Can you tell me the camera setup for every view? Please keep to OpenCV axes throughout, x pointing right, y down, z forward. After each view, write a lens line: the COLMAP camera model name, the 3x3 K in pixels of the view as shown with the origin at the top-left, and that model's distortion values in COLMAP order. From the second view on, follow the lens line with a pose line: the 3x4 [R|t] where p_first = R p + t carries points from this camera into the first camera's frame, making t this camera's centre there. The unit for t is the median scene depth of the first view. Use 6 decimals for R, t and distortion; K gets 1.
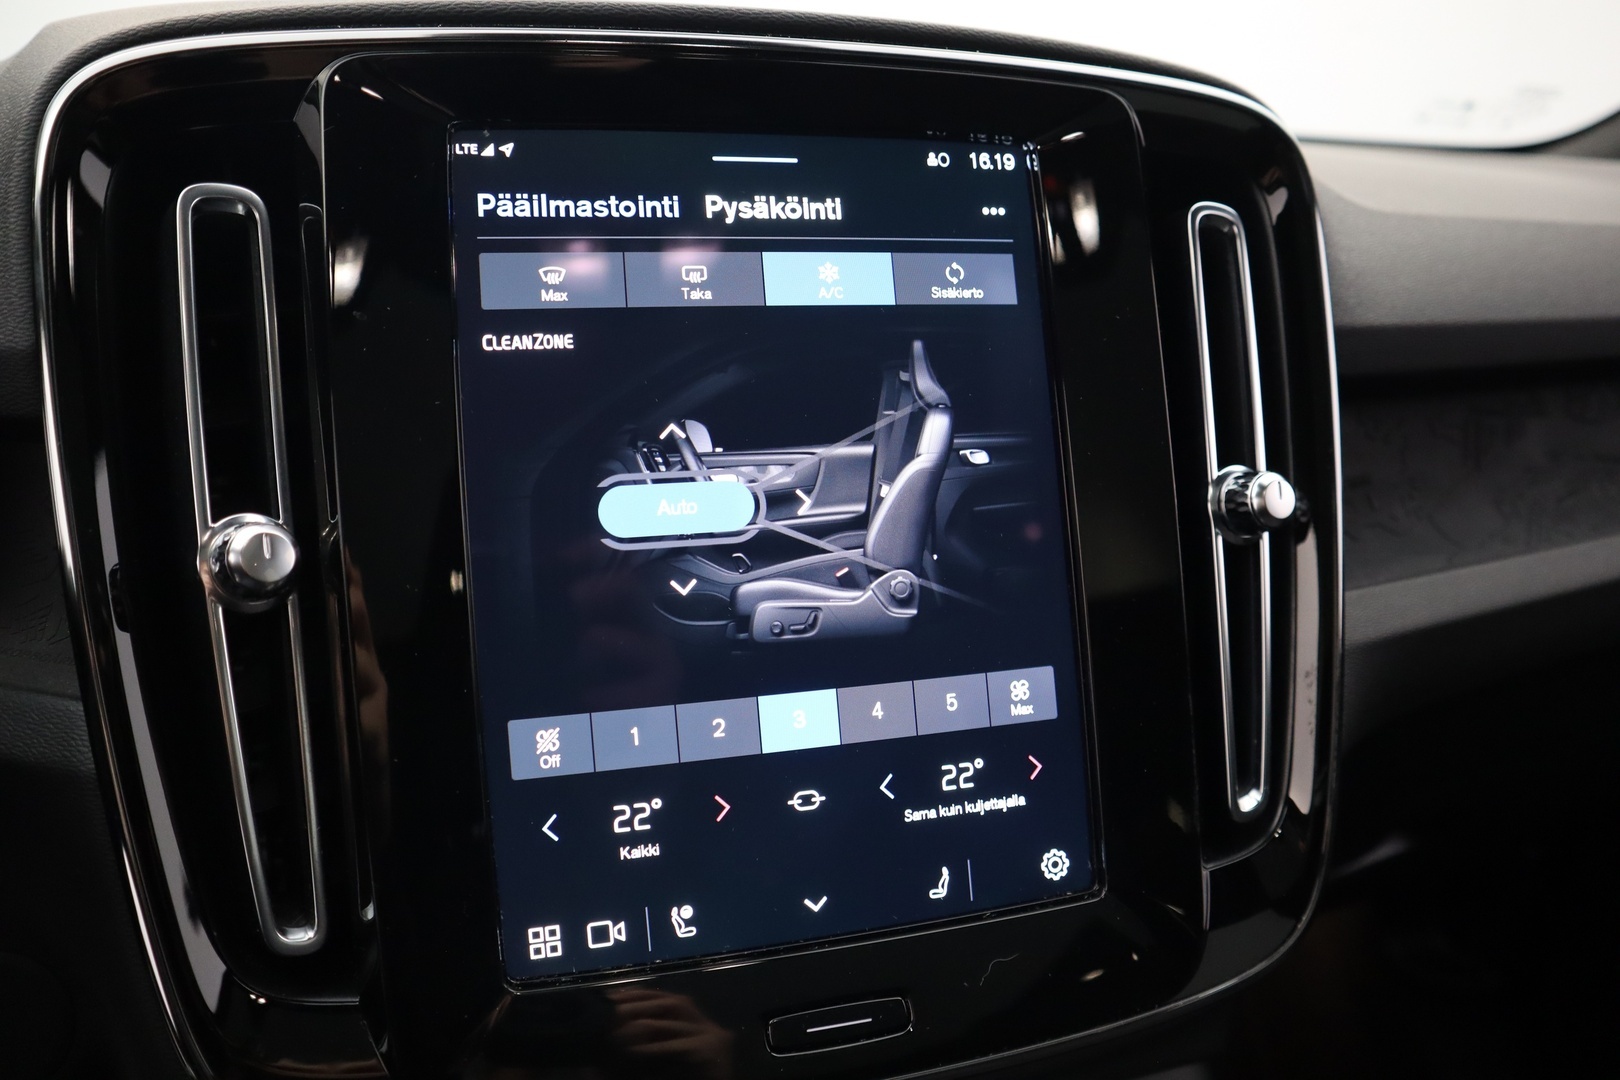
lens RADIAL K [[1248.3, 0, 802.3], [0, 1248.3, 537.9], [0, 0, 1]] dist [-0.042120, 0.057280]
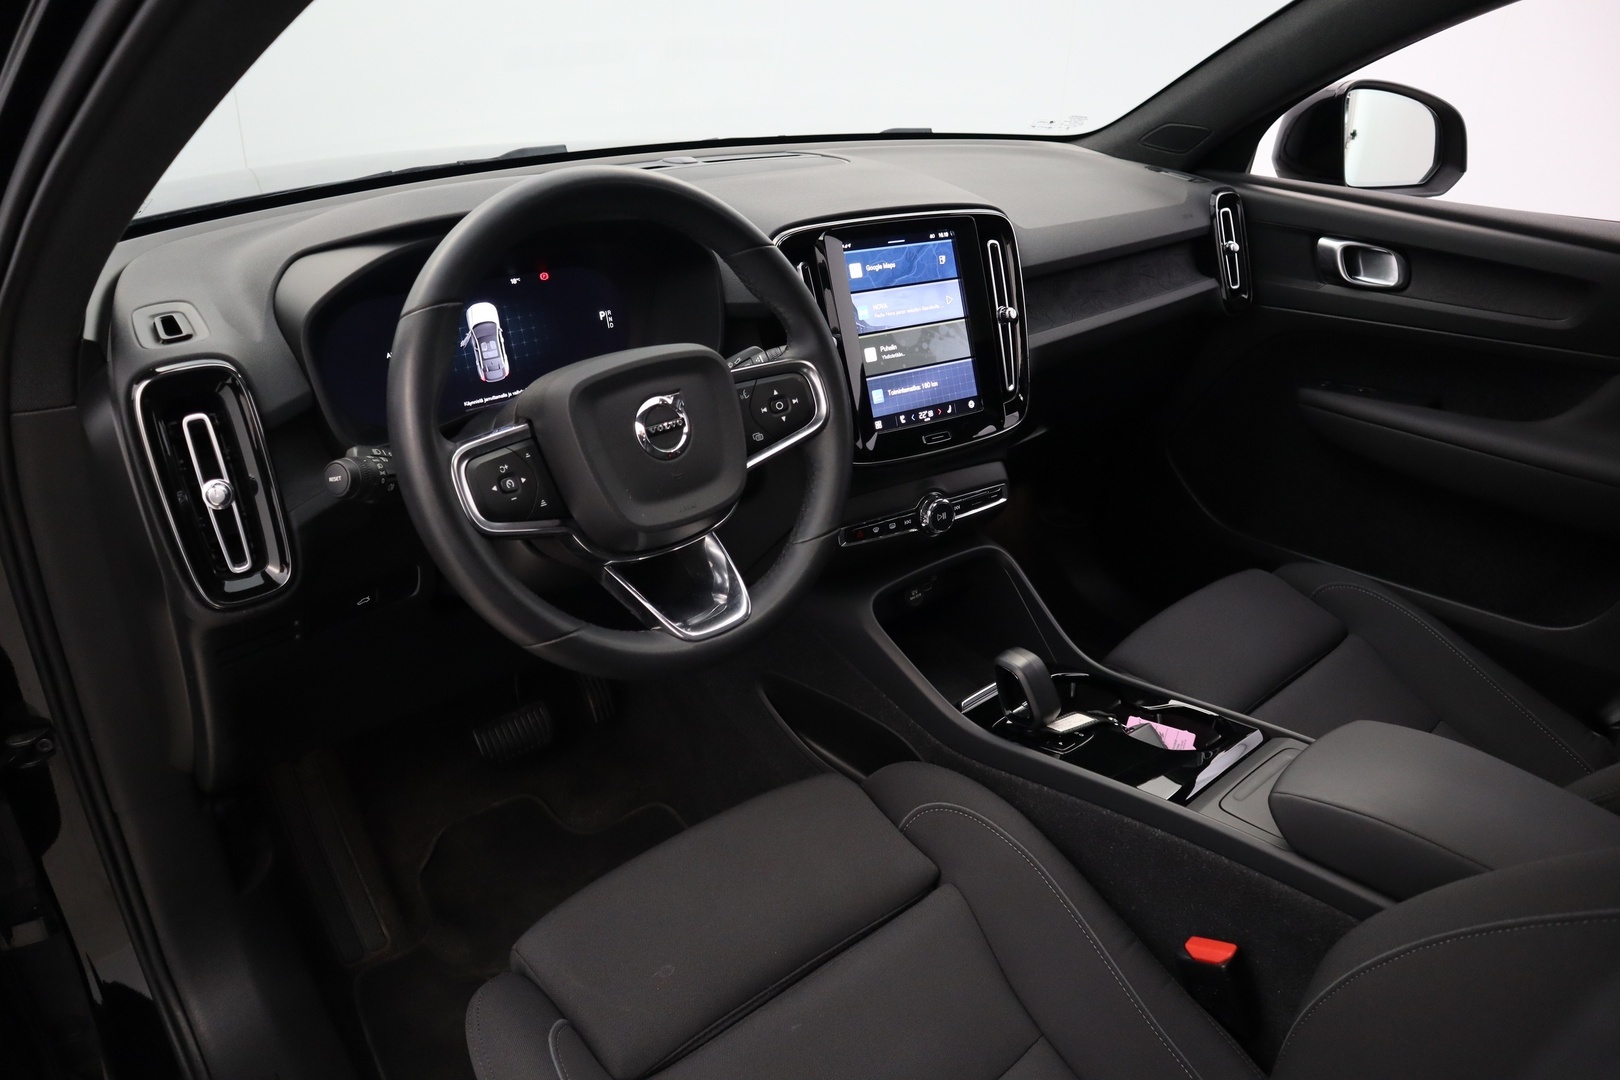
lens RADIAL K [[1248.3, 0, 808.1], [0, 1248.3, 538.1], [0, 0, 1]] dist [-0.042120, 0.057280]
pose [[0.954599, -0.125326, 0.270249, -1.585328], [0.084412, 0.983814, 0.158067, -0.010105], [-0.285684, -0.128078, 0.949727, -3.039470]]
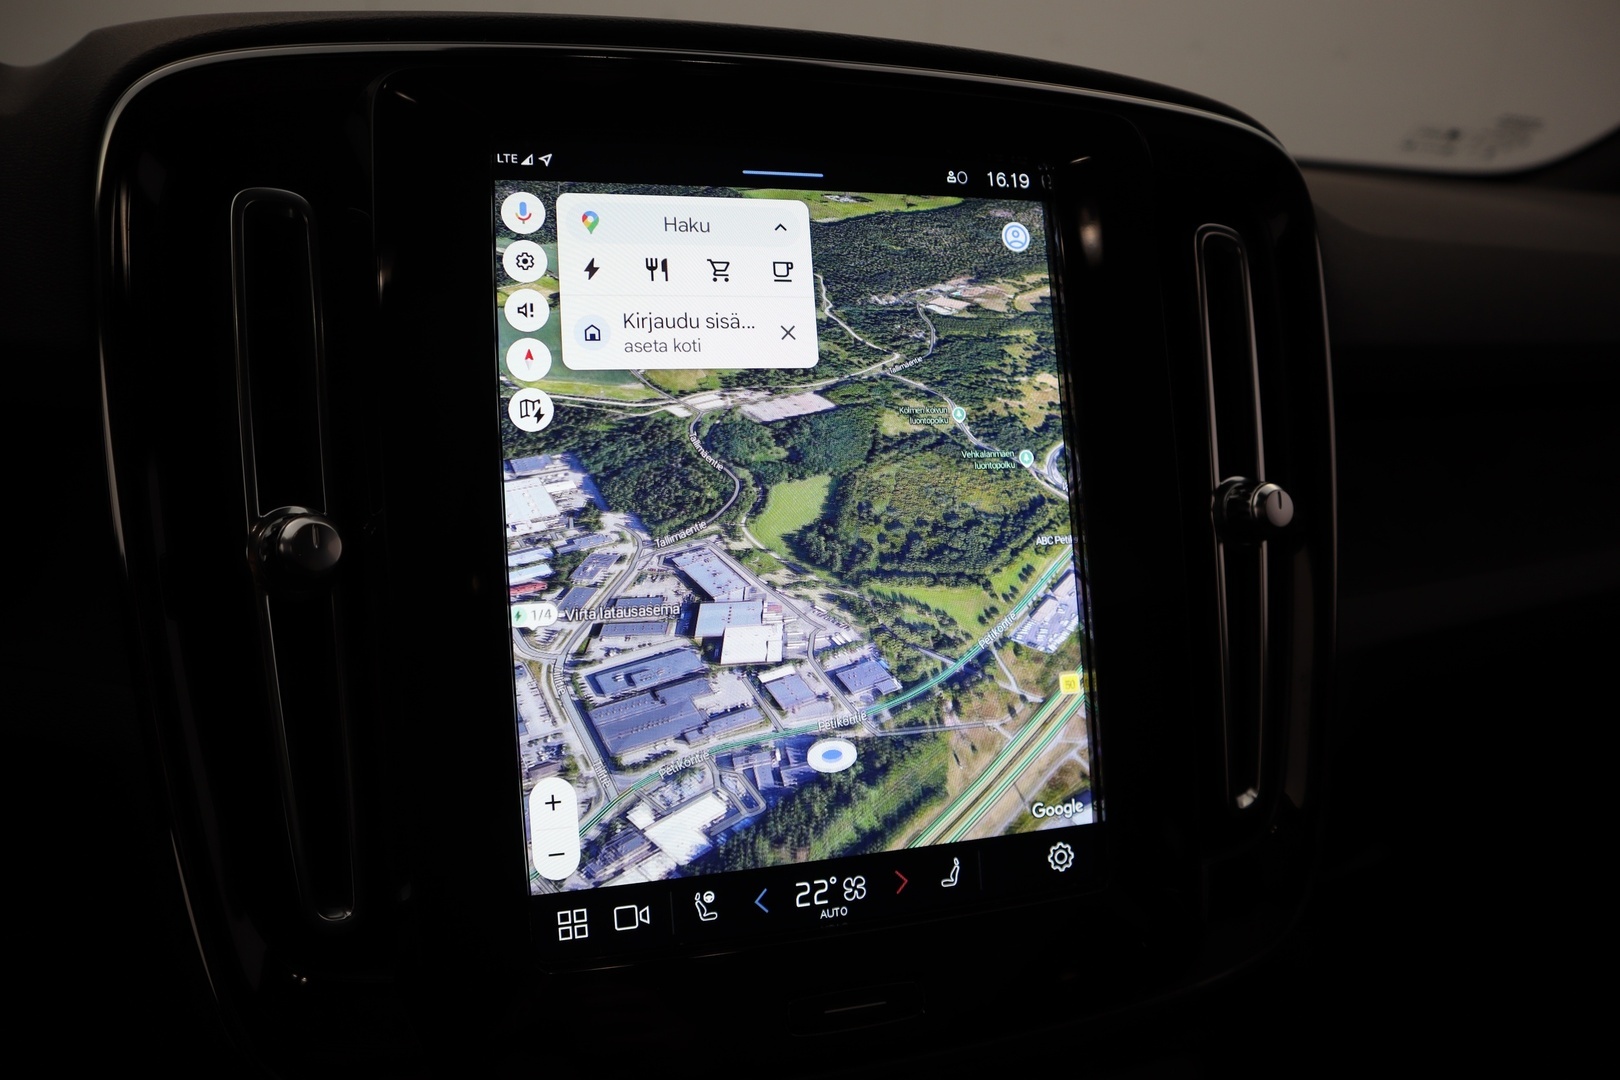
lens RADIAL K [[1248.3, 0, 804.1], [0, 1248.3, 544.8], [0, 0, 1]] dist [-0.042120, 0.057280]
pose [[0.999748, 0.013956, 0.017604, -0.034478], [-0.013850, 0.999885, -0.006149, 0.011806], [-0.017688, 0.005904, 0.999826, -0.038090]]
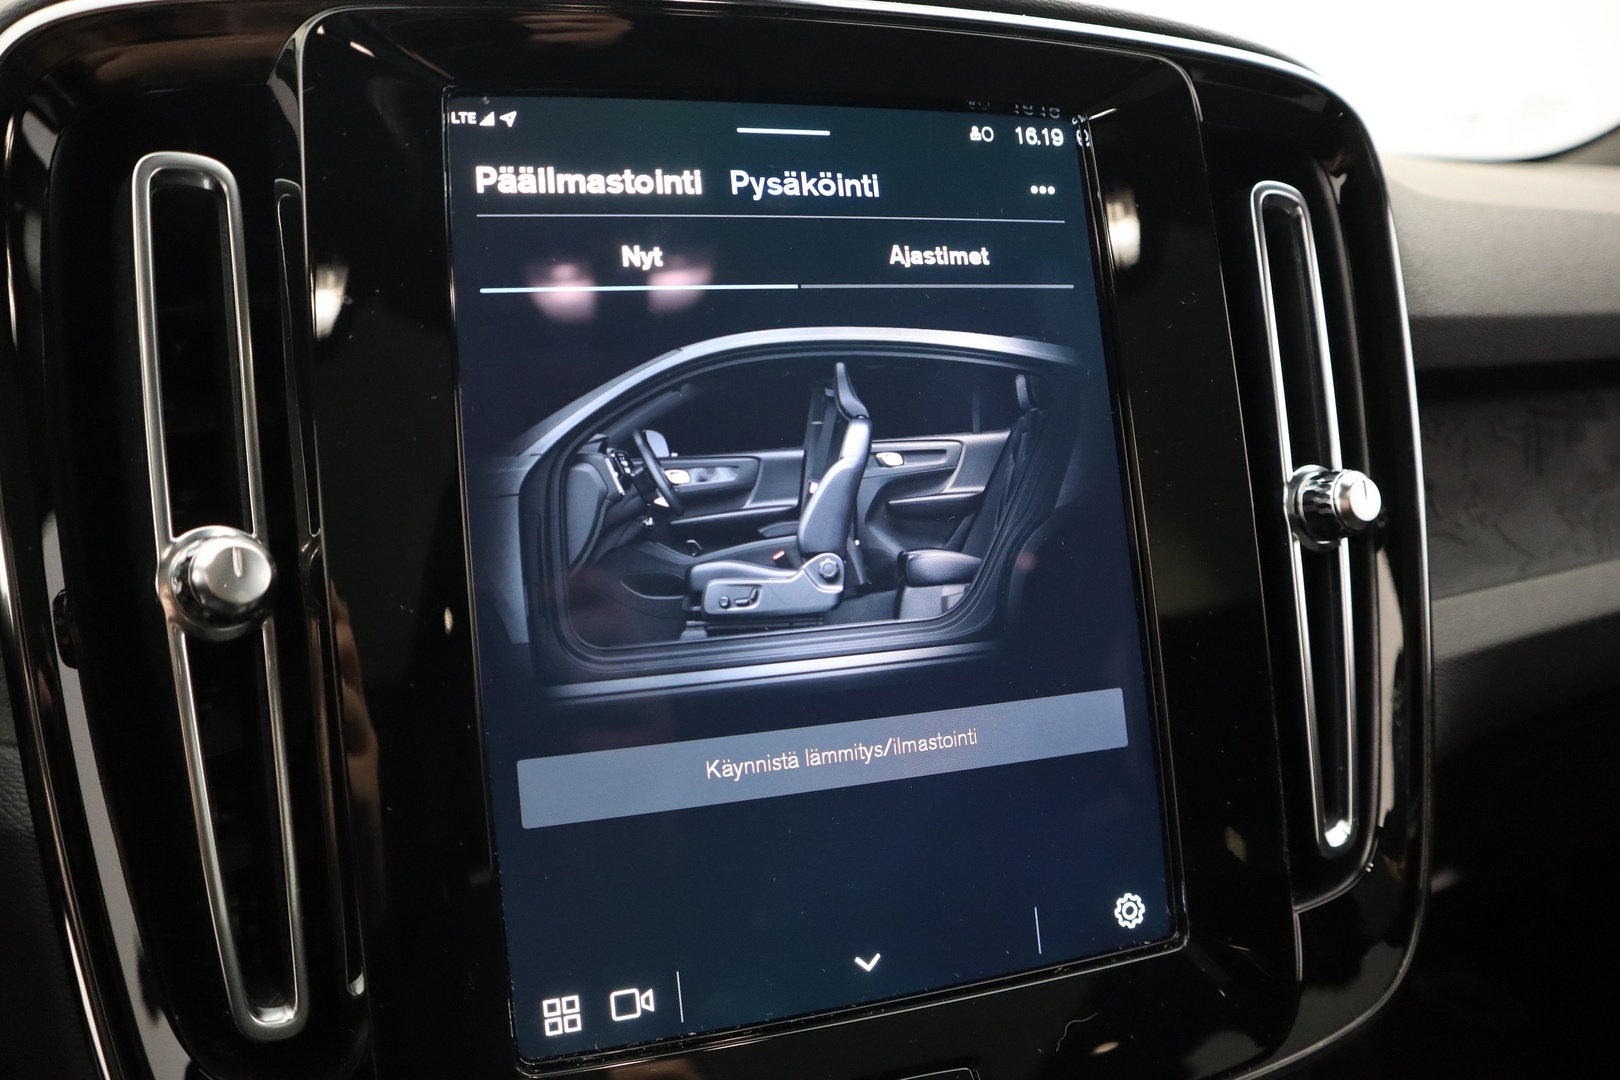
lens RADIAL K [[1248.3, 0, 812.6], [0, 1248.3, 539.2], [0, 0, 1]] dist [-0.042120, 0.057280]
pose [[0.999560, -0.015987, 0.025004, -0.044698], [0.016770, 0.999365, -0.031437, 0.020450], [-0.024485, 0.031842, 0.999193, 0.107650]]
